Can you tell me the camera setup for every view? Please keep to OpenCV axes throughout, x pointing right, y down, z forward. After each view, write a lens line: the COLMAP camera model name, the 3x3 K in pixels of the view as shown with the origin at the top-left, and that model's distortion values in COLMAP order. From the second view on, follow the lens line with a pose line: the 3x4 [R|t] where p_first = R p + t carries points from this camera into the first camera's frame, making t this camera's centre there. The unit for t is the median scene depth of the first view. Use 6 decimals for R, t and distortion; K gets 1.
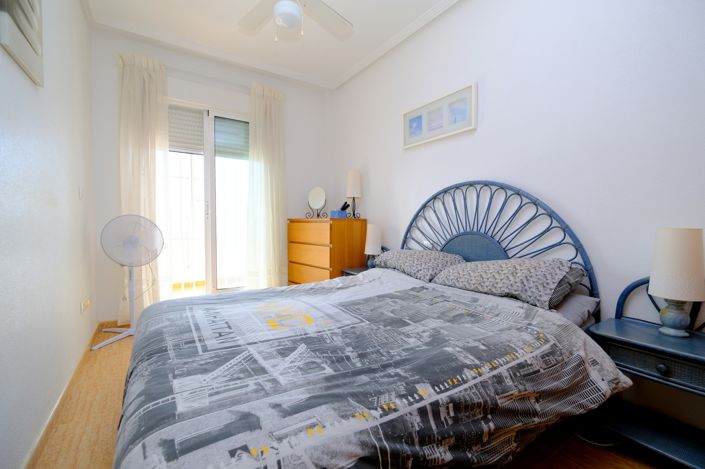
lens RADIAL K [[306.6, 0, 352.0], [0, 306.6, 233.4], [0, 0, 1]] dist [0.006835, -0.001001]
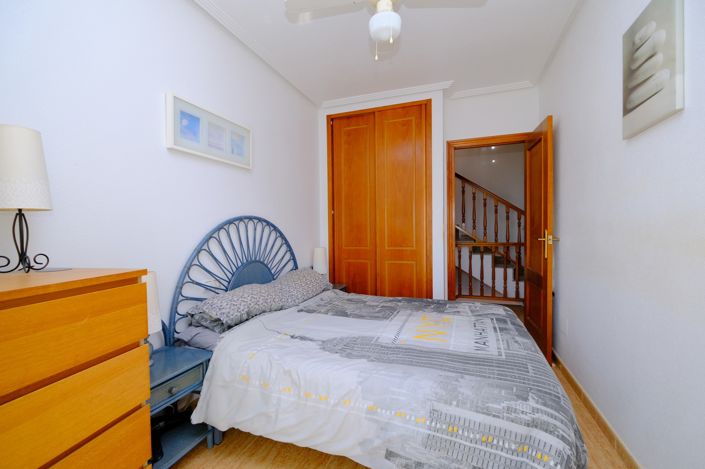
lens RADIAL K [[306.6, 0, 351.9], [0, 306.6, 231.8], [0, 0, 1]] dist [0.006835, -0.001001]
pose [[-0.602267, -0.005748, 0.798274, -0.722494], [0.034748, 0.998838, 0.033409, -0.134851], [-0.797538, 0.047860, -0.601367, 1.377653]]
